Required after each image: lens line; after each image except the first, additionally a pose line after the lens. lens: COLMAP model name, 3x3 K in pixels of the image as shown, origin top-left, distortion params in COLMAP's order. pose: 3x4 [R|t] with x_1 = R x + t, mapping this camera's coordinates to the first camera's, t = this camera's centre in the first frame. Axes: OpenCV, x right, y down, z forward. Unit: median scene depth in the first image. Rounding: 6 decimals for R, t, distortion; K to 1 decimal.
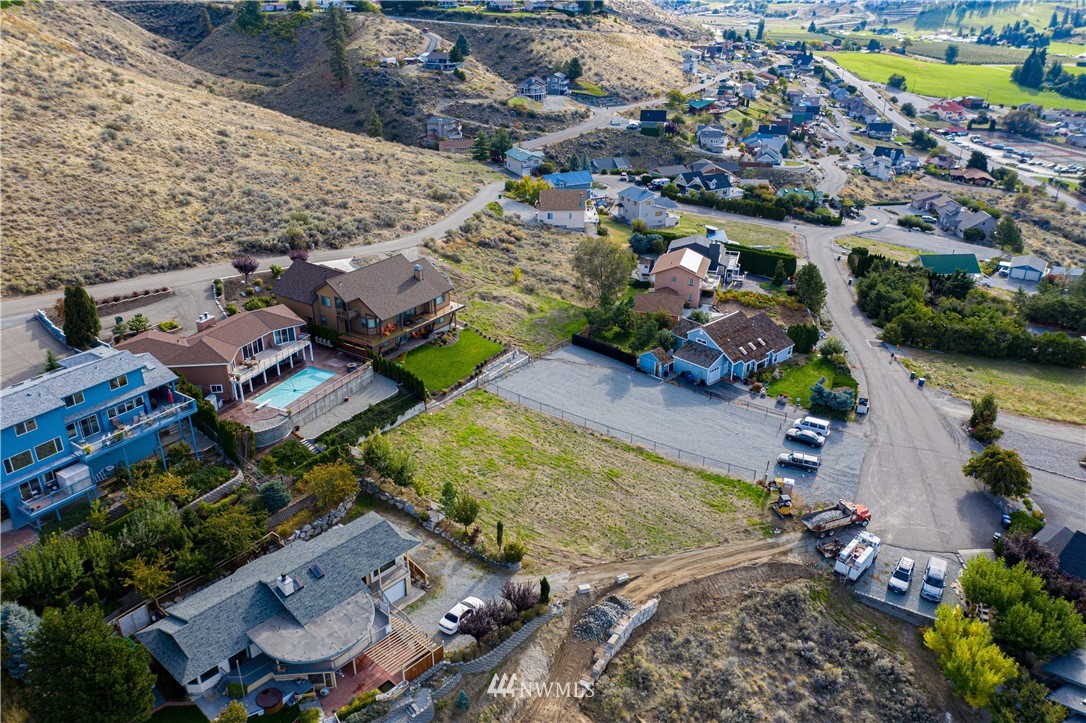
lens RADIAL K [[852.0, 0, 539.6], [0, 852.0, 360.7], [0, 0, 1]] dist [-0.019971, 0.010347]
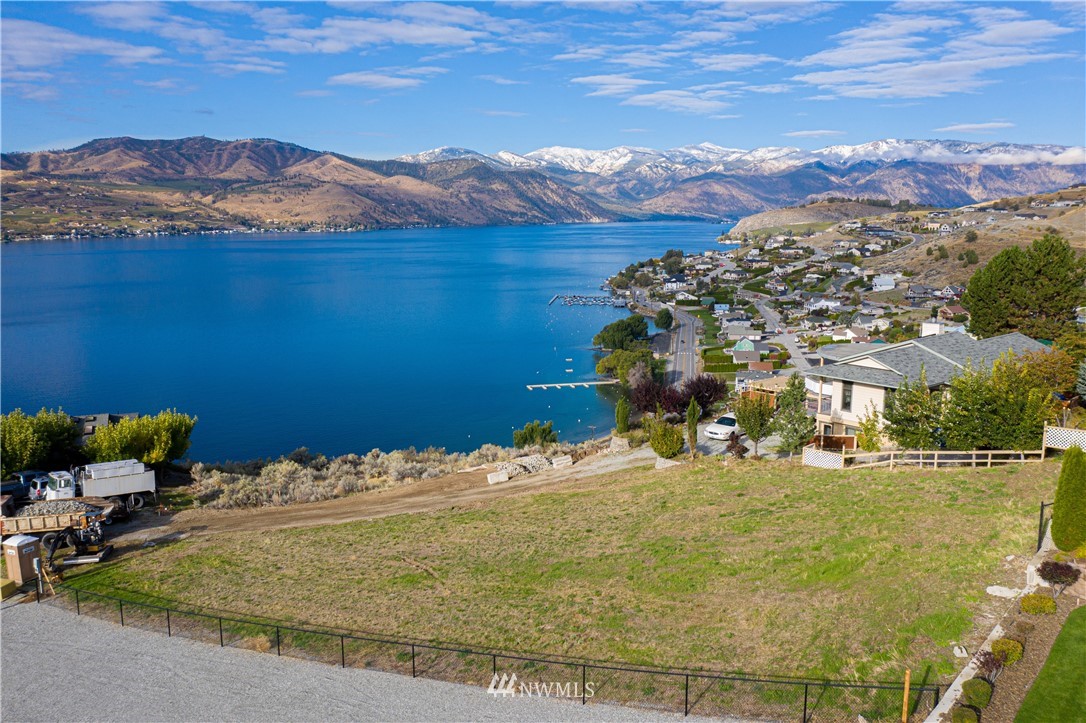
lens RADIAL K [[852.0, 0, 546.3], [0, 852.0, 367.4], [0, 0, 1]] dist [-0.019971, 0.010347]
pose [[-0.991495, -0.019334, 0.128703, -0.015012], [0.058067, 0.819306, 0.570409, -0.130219], [-0.116475, 0.573031, -0.811215, 1.074481]]
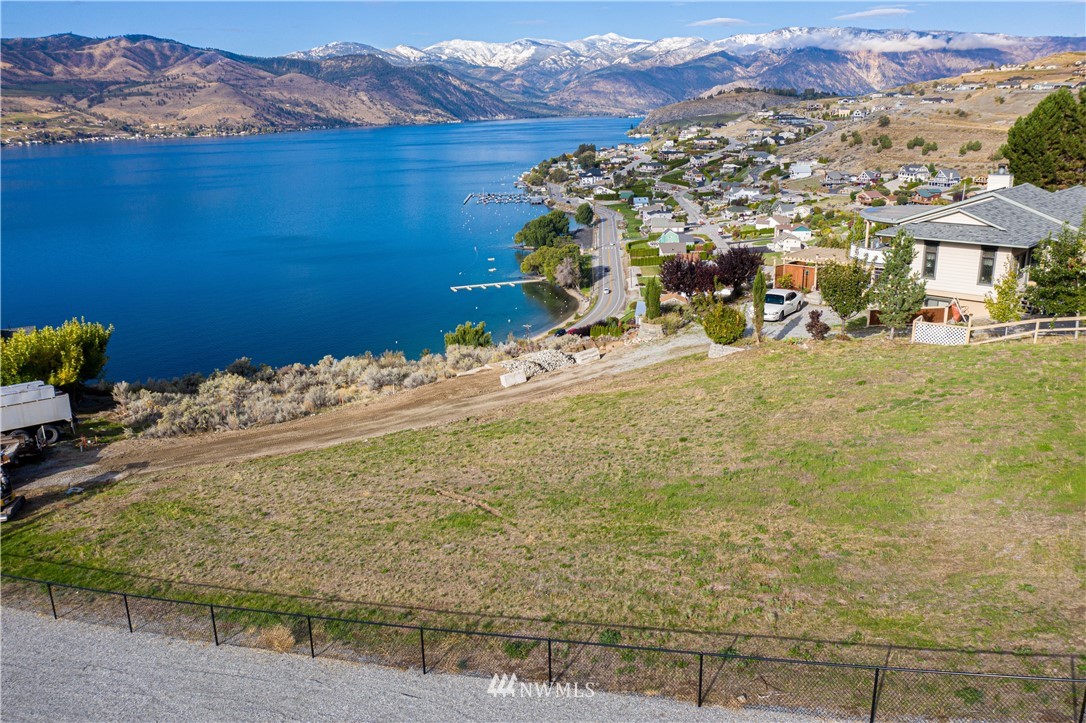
lens RADIAL K [[852.0, 0, 546.3], [0, 852.0, 368.8], [0, 0, 1]] dist [-0.019971, 0.010347]
pose [[-0.999466, 0.017120, 0.027840, 0.045586], [0.031316, 0.745436, 0.665841, -0.070282], [-0.009354, 0.666357, -0.745574, 1.011837]]
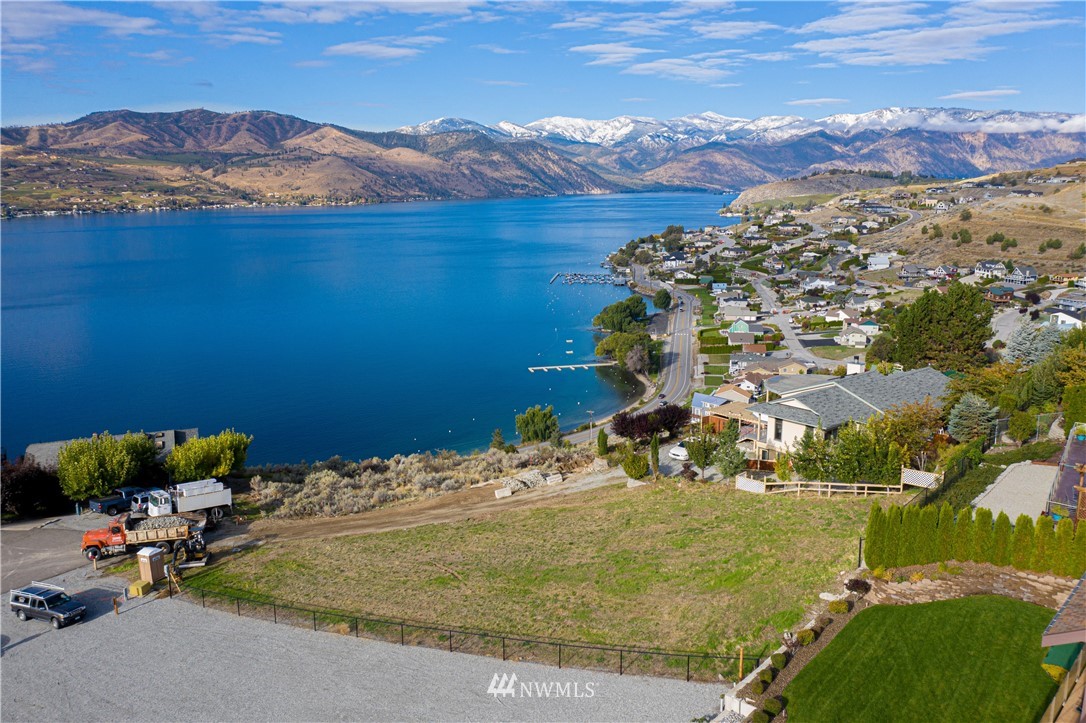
lens RADIAL K [[852.0, 0, 546.5], [0, 852.0, 368.0], [0, 0, 1]] dist [-0.019971, 0.010347]
pose [[-0.991290, -0.019135, 0.130303, -0.034898], [0.063151, 0.799165, 0.597786, -0.236976], [-0.115572, 0.600808, -0.790995, 1.145282]]
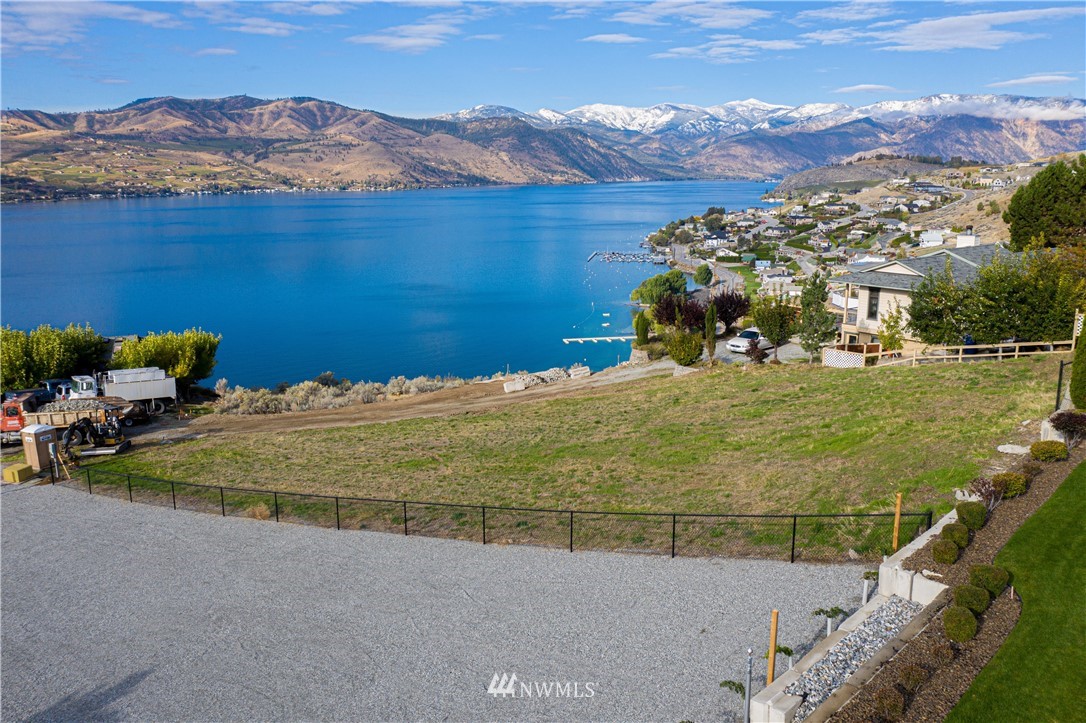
lens RADIAL K [[852.0, 0, 546.4], [0, 852.0, 371.5], [0, 0, 1]] dist [-0.019971, 0.010347]
pose [[-0.984358, -0.033749, 0.172916, -0.026849], [0.079720, 0.789930, 0.607994, -0.102189], [-0.157110, 0.612268, -0.774883, 1.084487]]
